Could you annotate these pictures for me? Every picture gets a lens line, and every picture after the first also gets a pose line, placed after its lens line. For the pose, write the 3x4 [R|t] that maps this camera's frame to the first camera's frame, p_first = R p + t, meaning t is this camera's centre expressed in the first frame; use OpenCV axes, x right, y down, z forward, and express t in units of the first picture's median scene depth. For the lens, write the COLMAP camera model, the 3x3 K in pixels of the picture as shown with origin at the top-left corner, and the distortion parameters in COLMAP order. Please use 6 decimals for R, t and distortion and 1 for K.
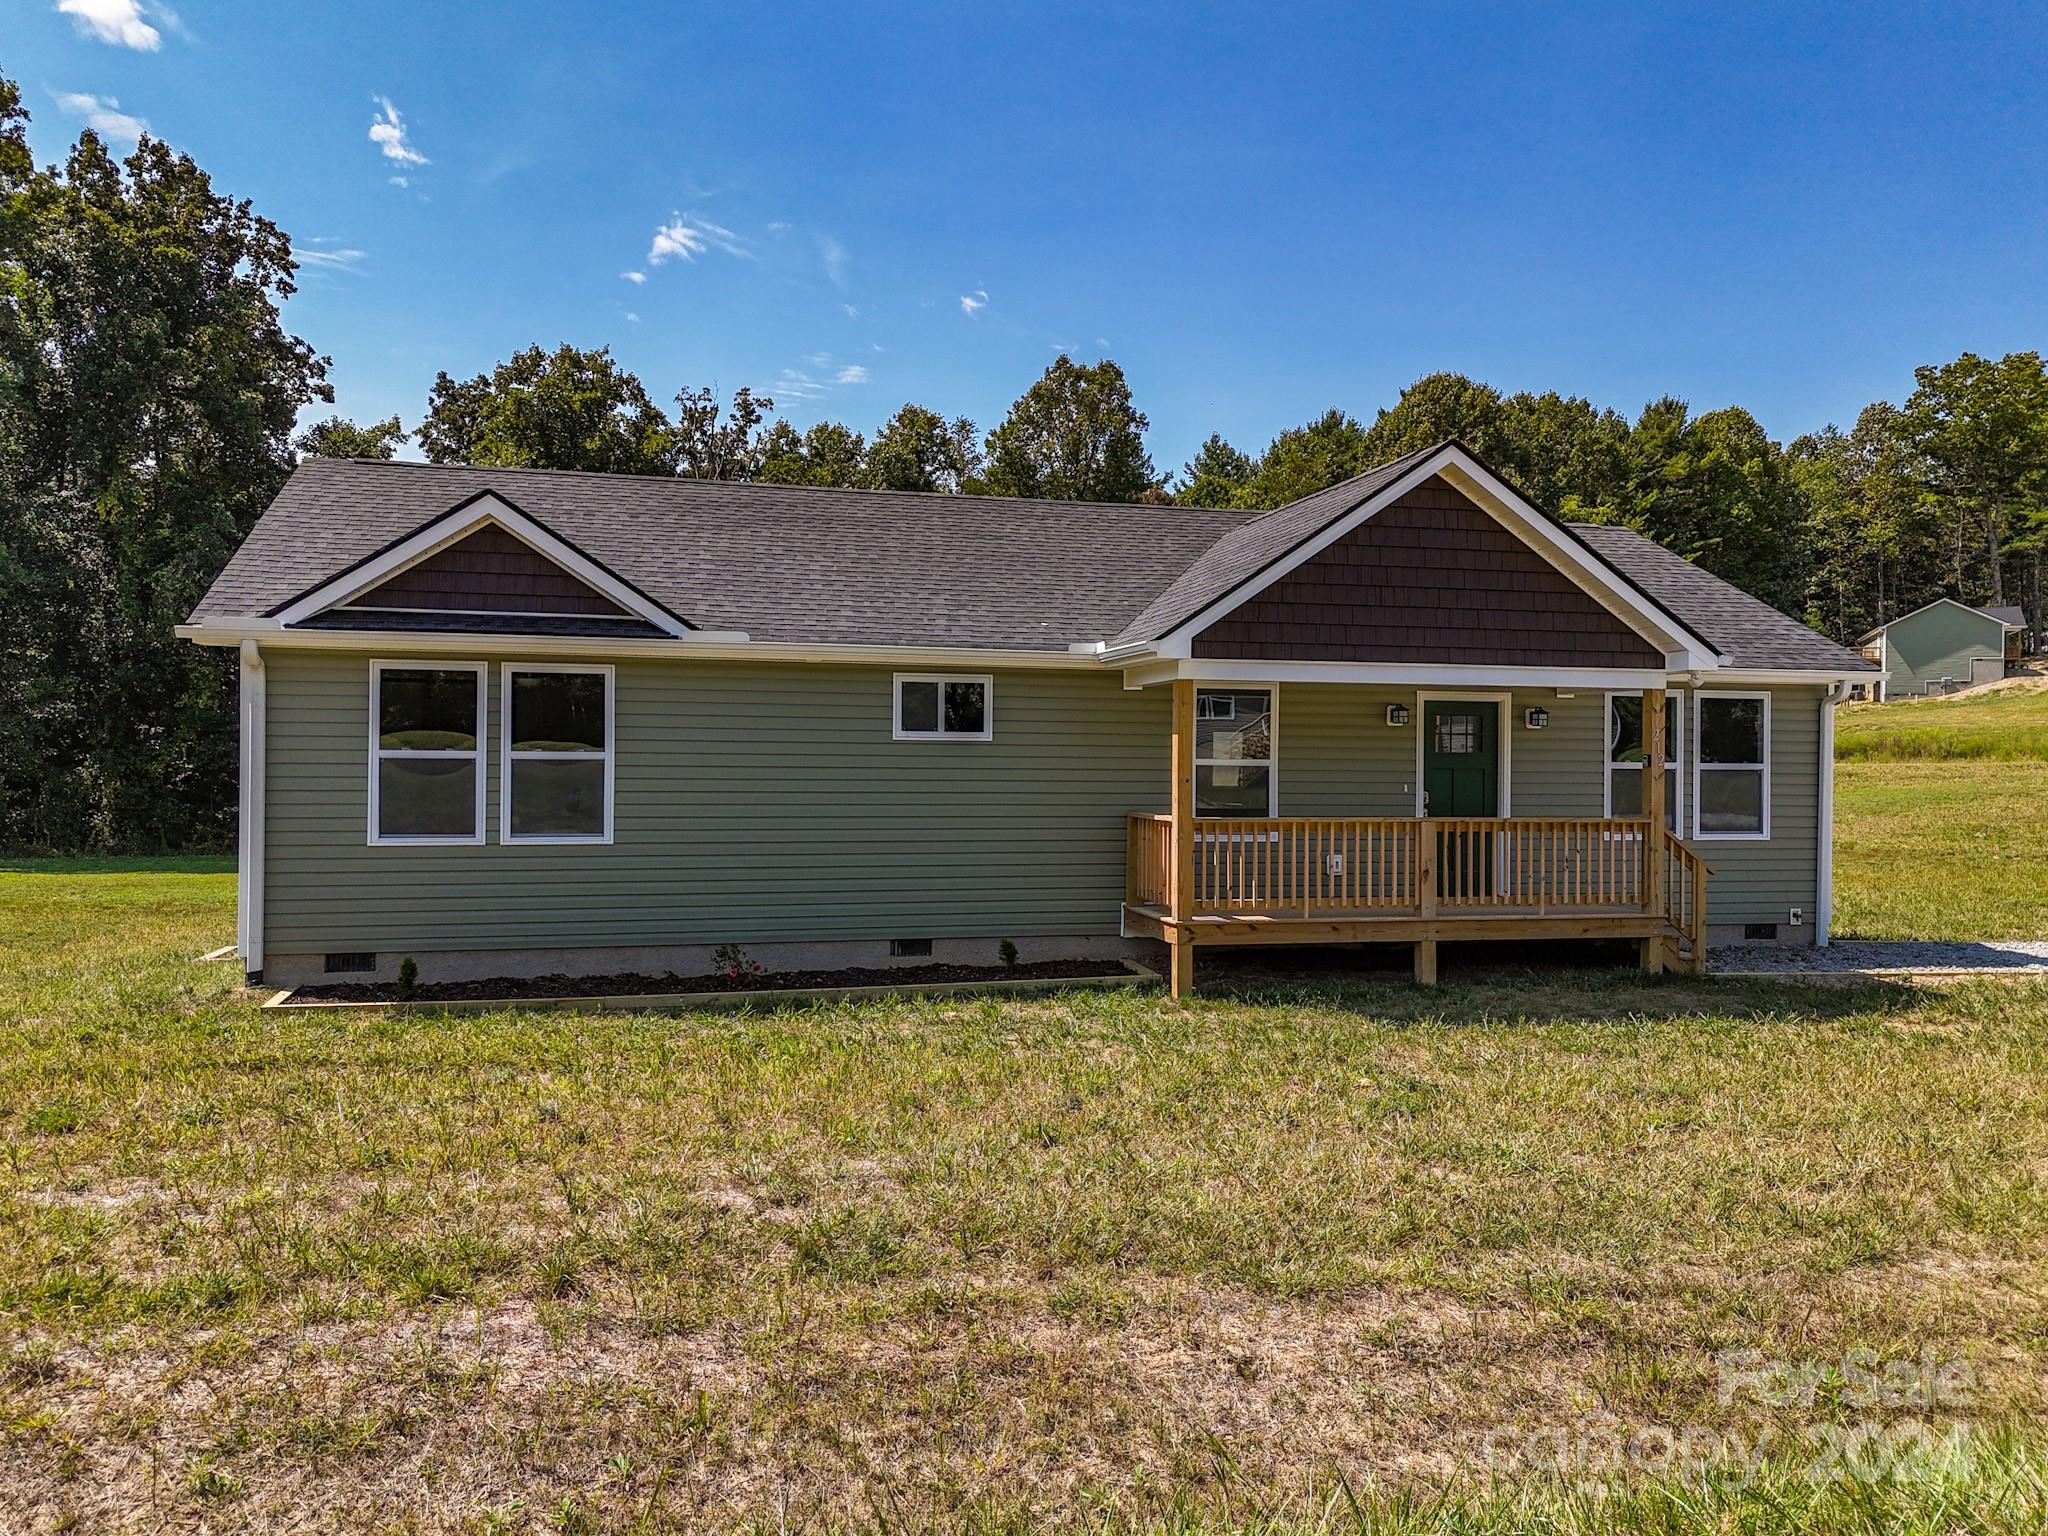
lens RADIAL K [[1496.6, 0, 1019.5], [0, 1496.6, 767.5], [0, 0, 1]] dist [0.086124, -0.084718]
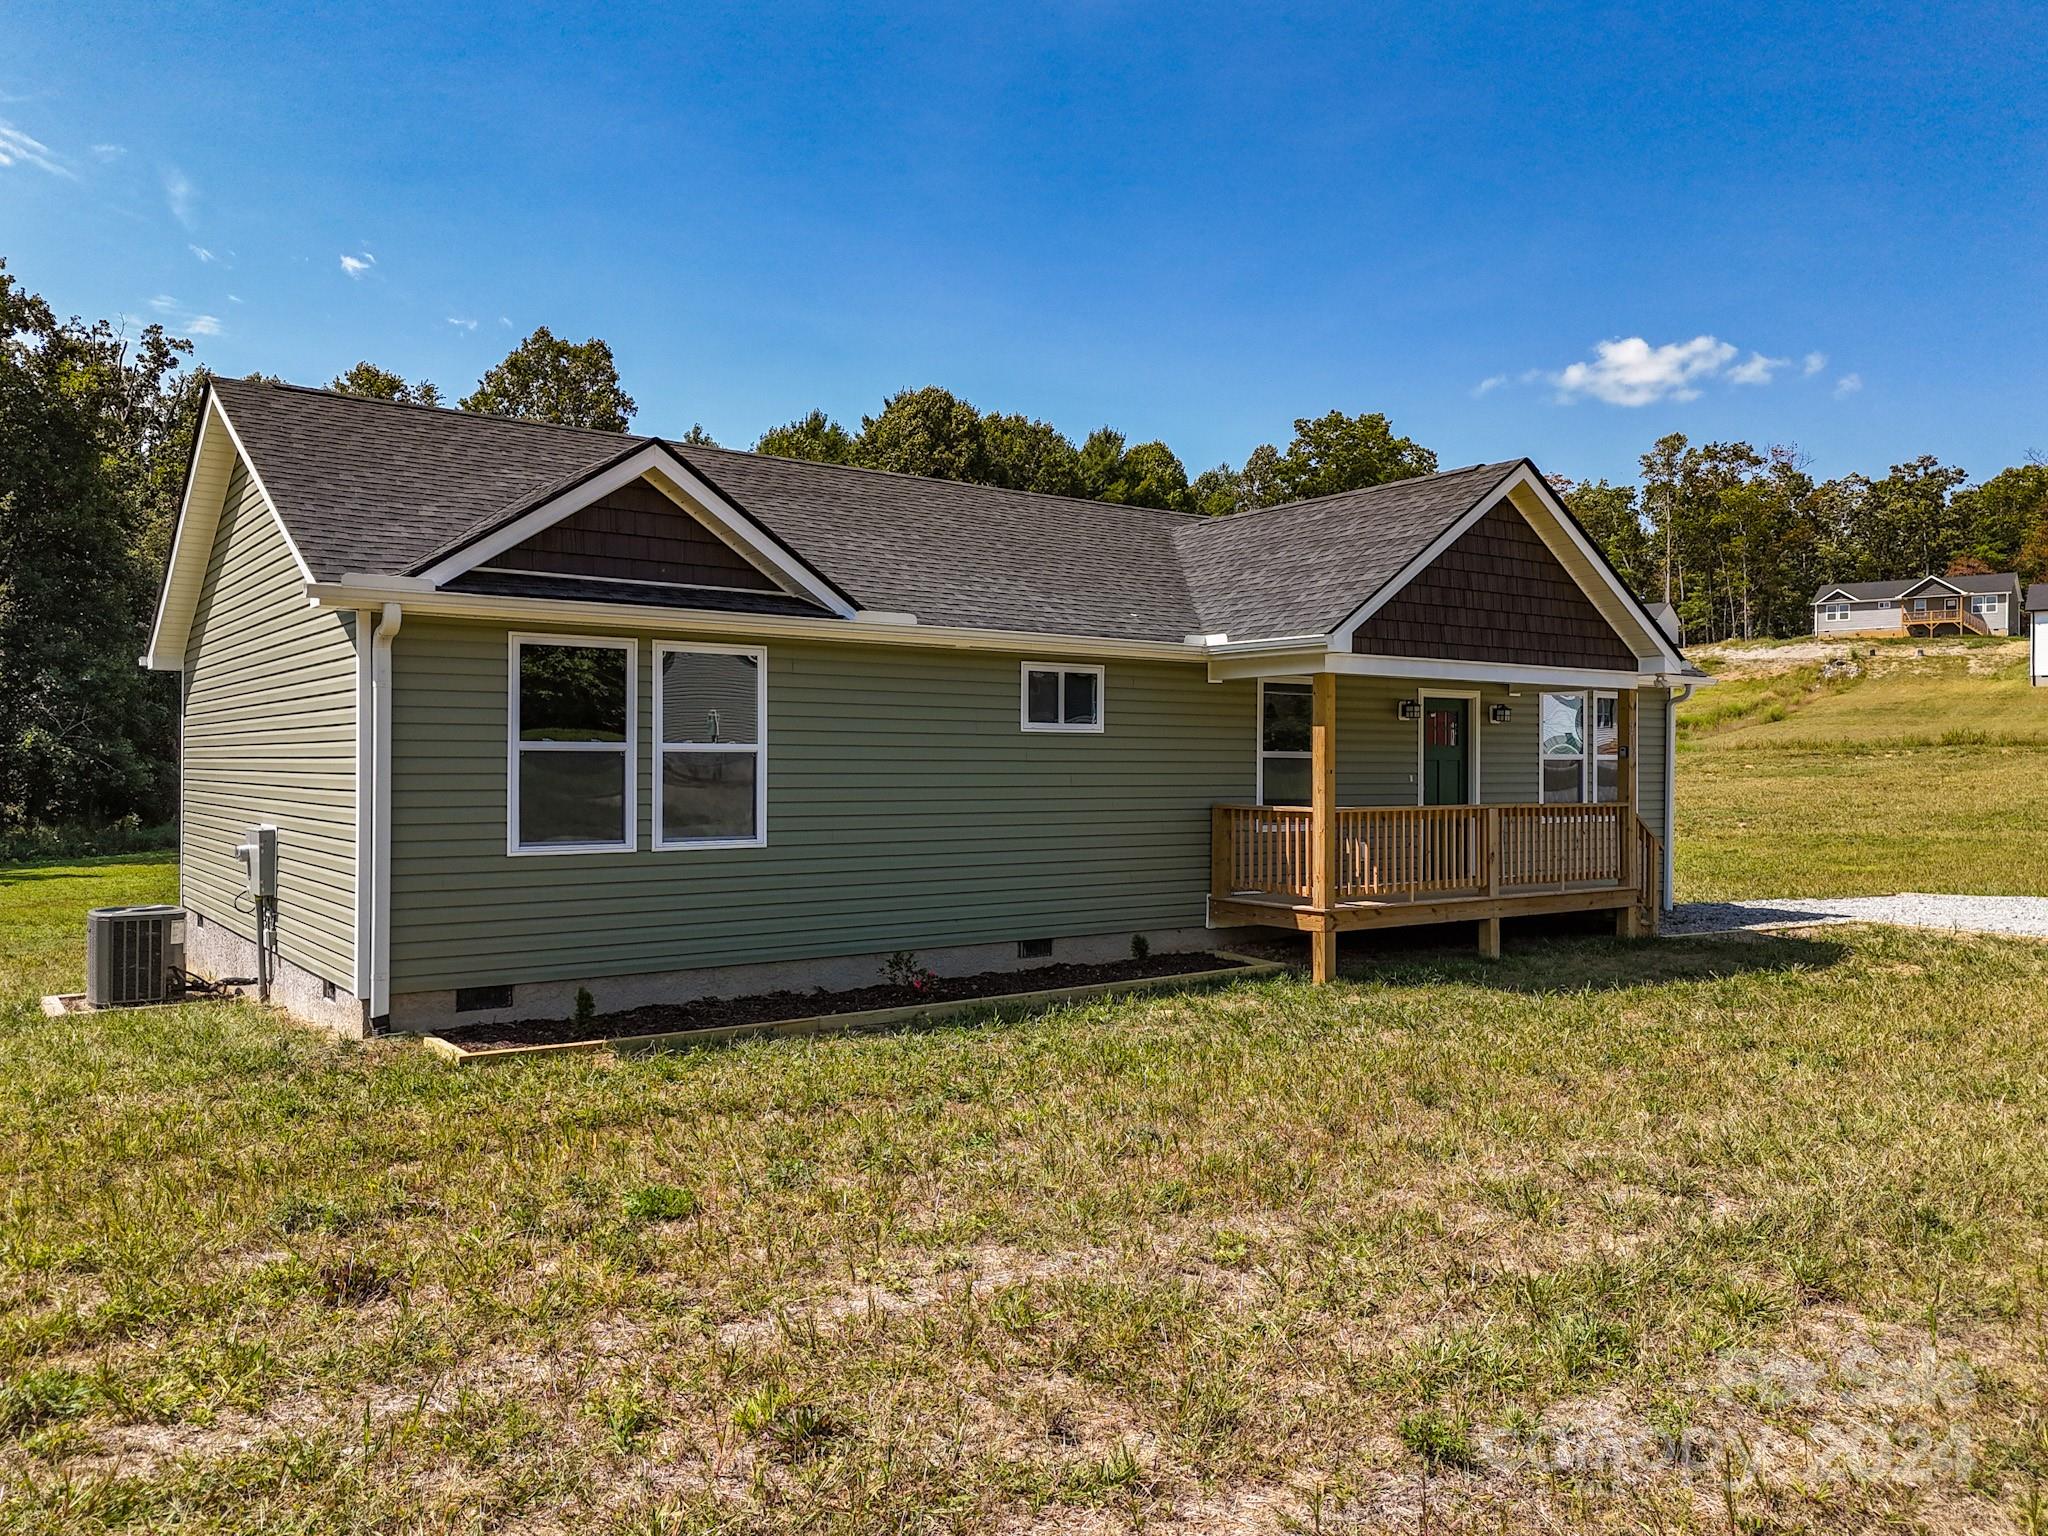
lens RADIAL K [[1496.6, 0, 1019.5], [0, 1496.6, 767.5], [0, 0, 1]] dist [0.086124, -0.084718]
pose [[0.930181, -0.005729, 0.367057, -0.431871], [0.005461, 0.999984, 0.001768, 0.002751], [-0.367061, 0.000360, 0.930197, 0.113822]]
